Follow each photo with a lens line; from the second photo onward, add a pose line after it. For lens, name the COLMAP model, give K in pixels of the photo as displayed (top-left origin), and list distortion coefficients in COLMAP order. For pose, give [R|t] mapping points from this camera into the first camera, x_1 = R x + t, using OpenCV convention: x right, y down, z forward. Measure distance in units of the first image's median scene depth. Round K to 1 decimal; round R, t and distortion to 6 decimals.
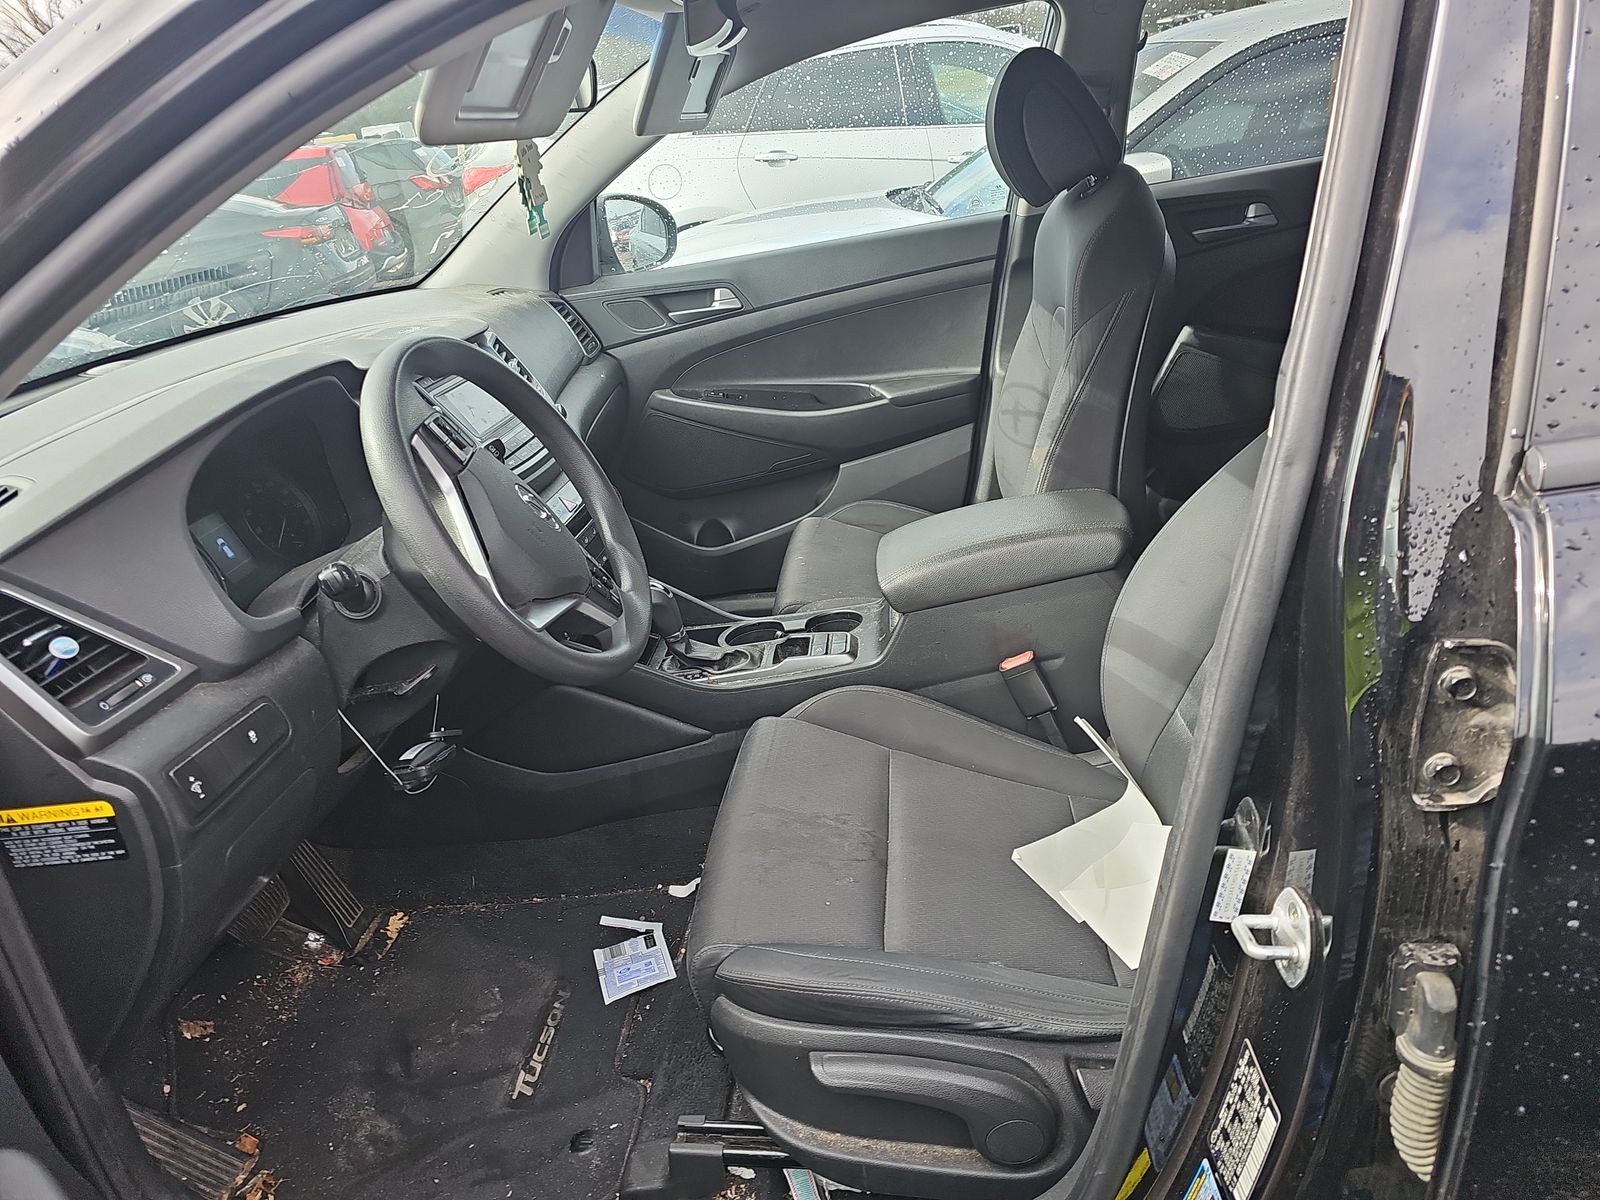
lens RADIAL K [[1118.0, 0, 800.0], [0, 1118.0, 600.0], [0, 0, 1]] dist [0.030881, -0.024360]
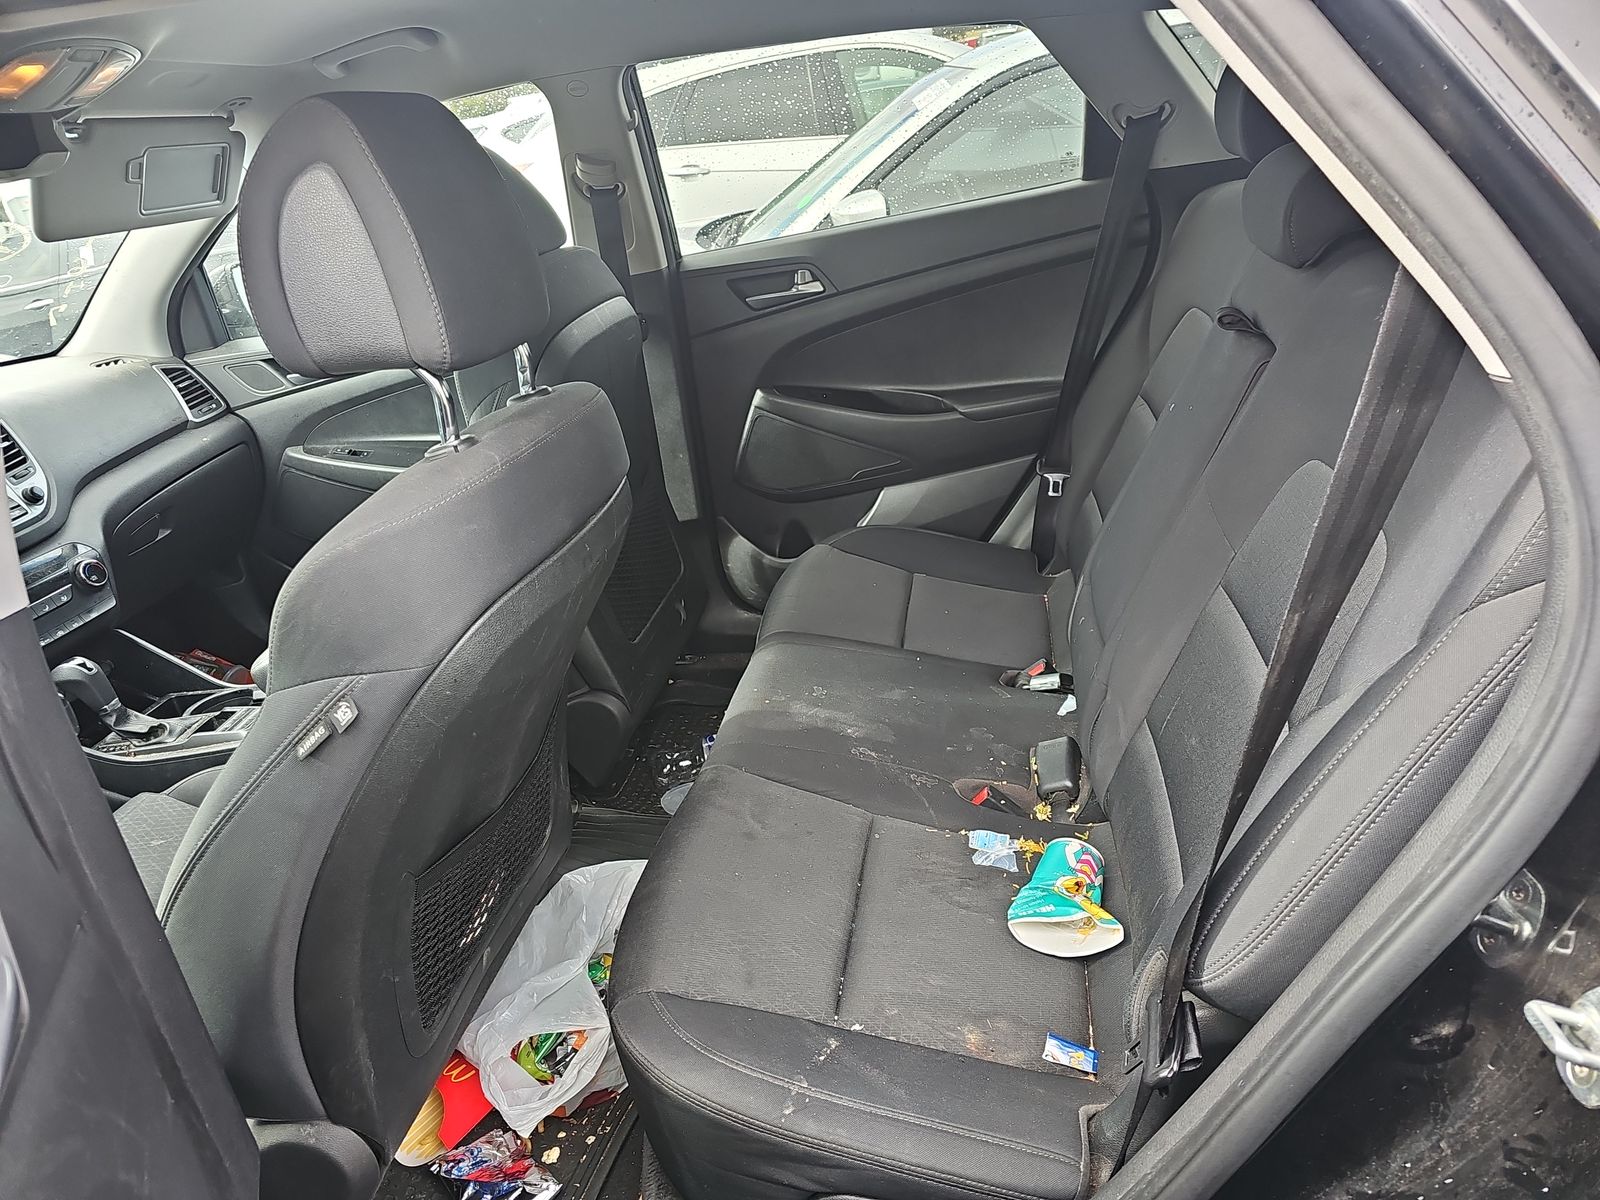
lens RADIAL K [[1118.0, 0, 800.0], [0, 1118.0, 600.0], [0, 0, 1]] dist [0.030881, -0.024360]
pose [[0.991856, 0.019025, -0.125939, 0.495313], [-0.016098, 0.999577, 0.024223, -0.078851], [0.126347, -0.021999, 0.991742, 0.010507]]
